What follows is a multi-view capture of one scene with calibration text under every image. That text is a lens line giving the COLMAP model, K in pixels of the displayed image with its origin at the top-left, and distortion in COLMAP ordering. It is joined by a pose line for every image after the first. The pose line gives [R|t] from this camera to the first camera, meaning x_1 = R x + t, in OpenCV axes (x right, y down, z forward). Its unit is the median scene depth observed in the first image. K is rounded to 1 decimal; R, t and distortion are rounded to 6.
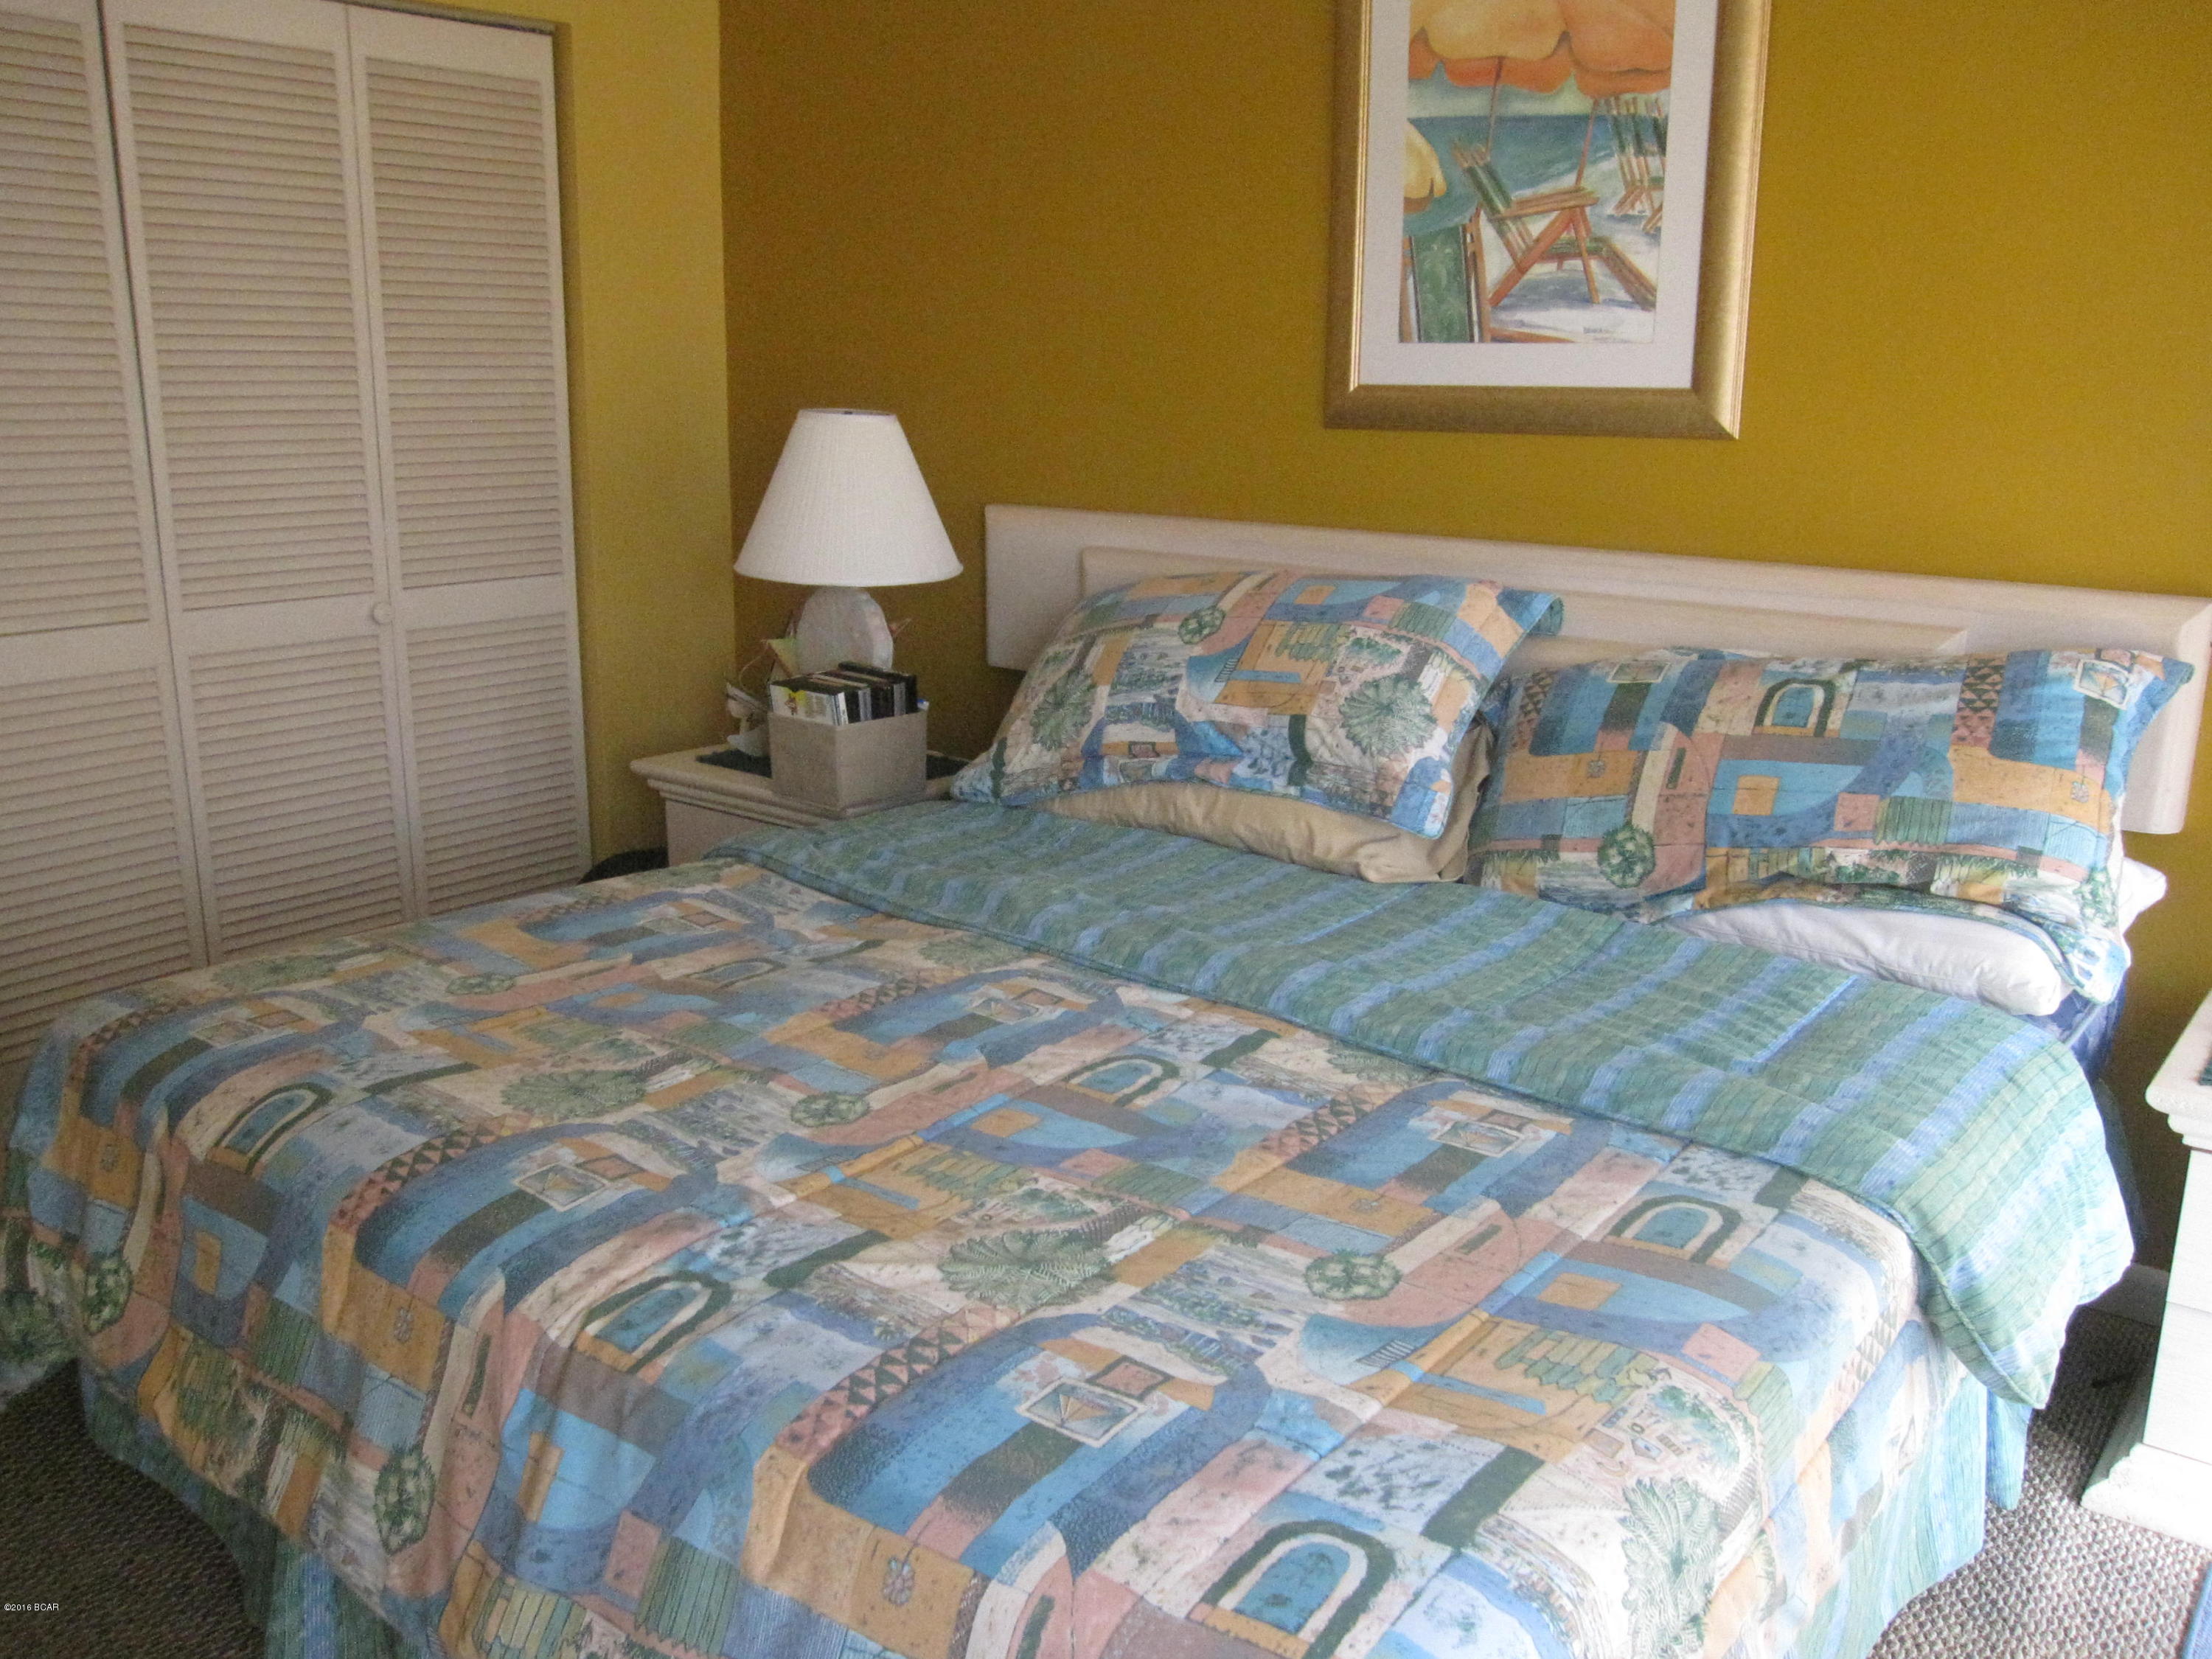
lens RADIAL K [[1823.9, 0, 1106.0], [0, 1823.9, 829.5], [0, 0, 1]] dist [-0.063336, 0.013727]
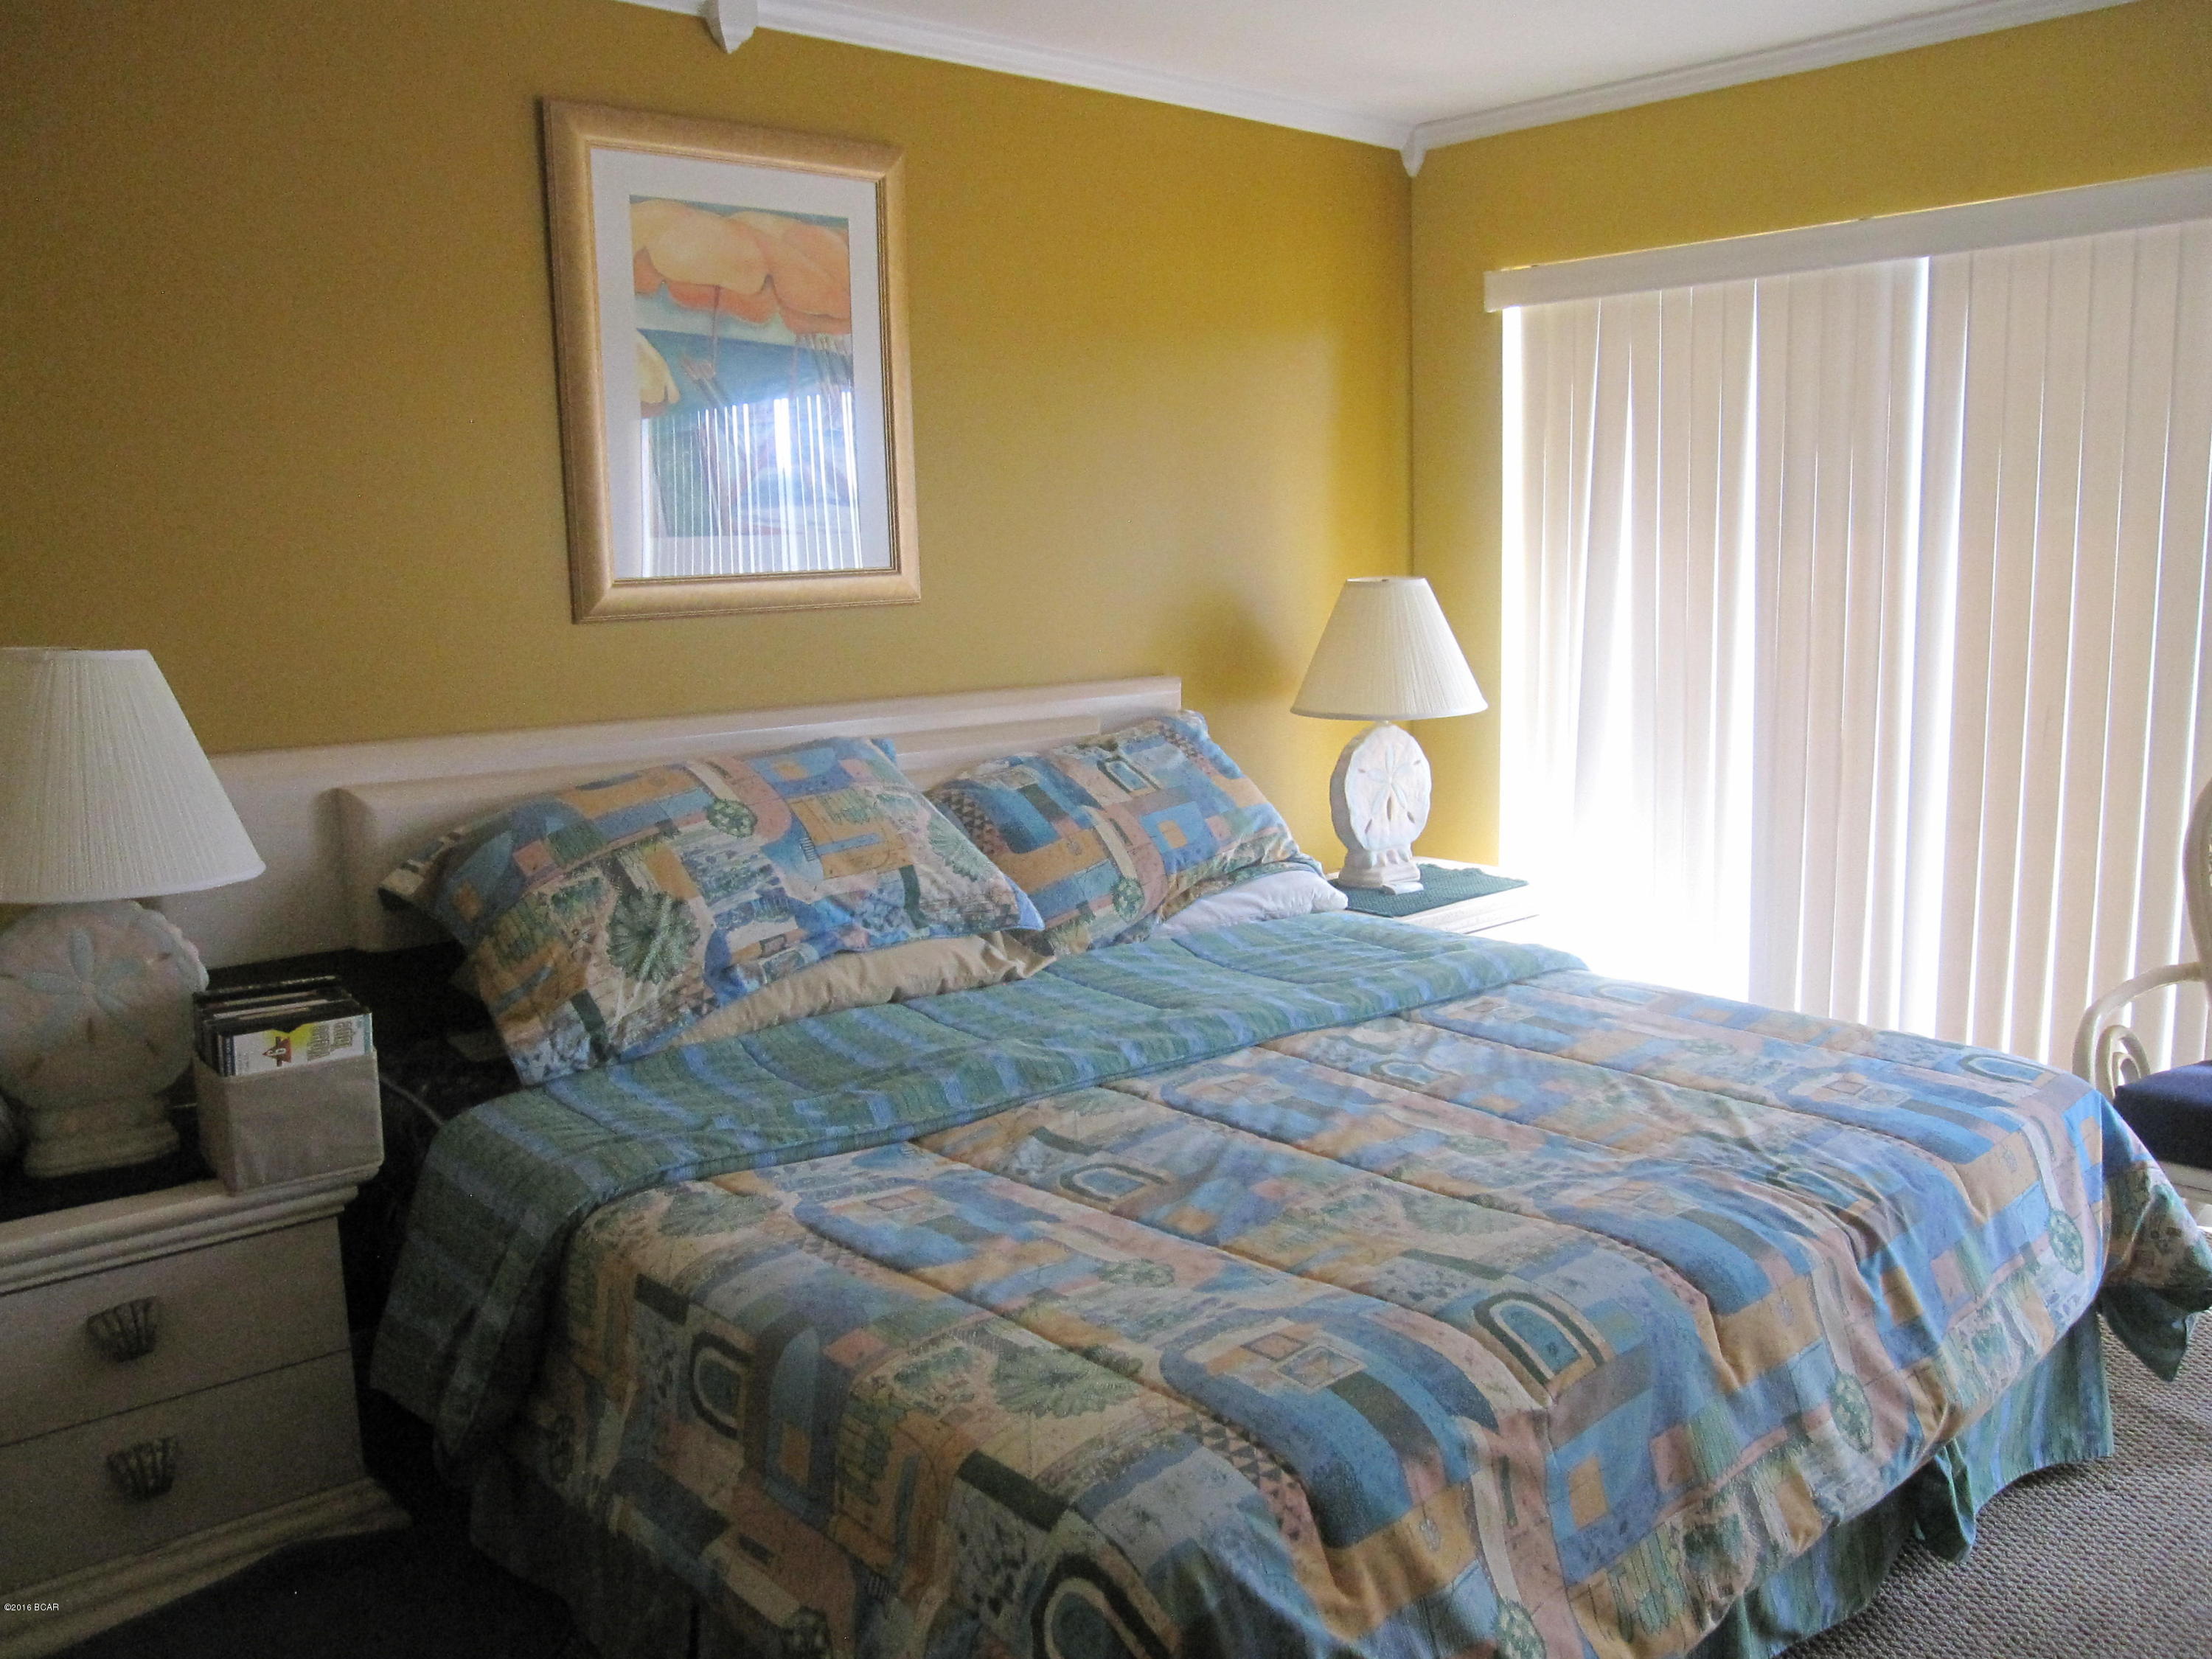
lens RADIAL K [[1823.9, 0, 1106.0], [0, 1823.9, 829.5], [0, 0, 1]] dist [-0.063336, 0.013727]
pose [[0.178581, -0.167721, 0.969525, -0.924804], [0.255666, 0.959428, 0.118882, -0.180946], [-0.950128, 0.226644, 0.214216, 0.622496]]
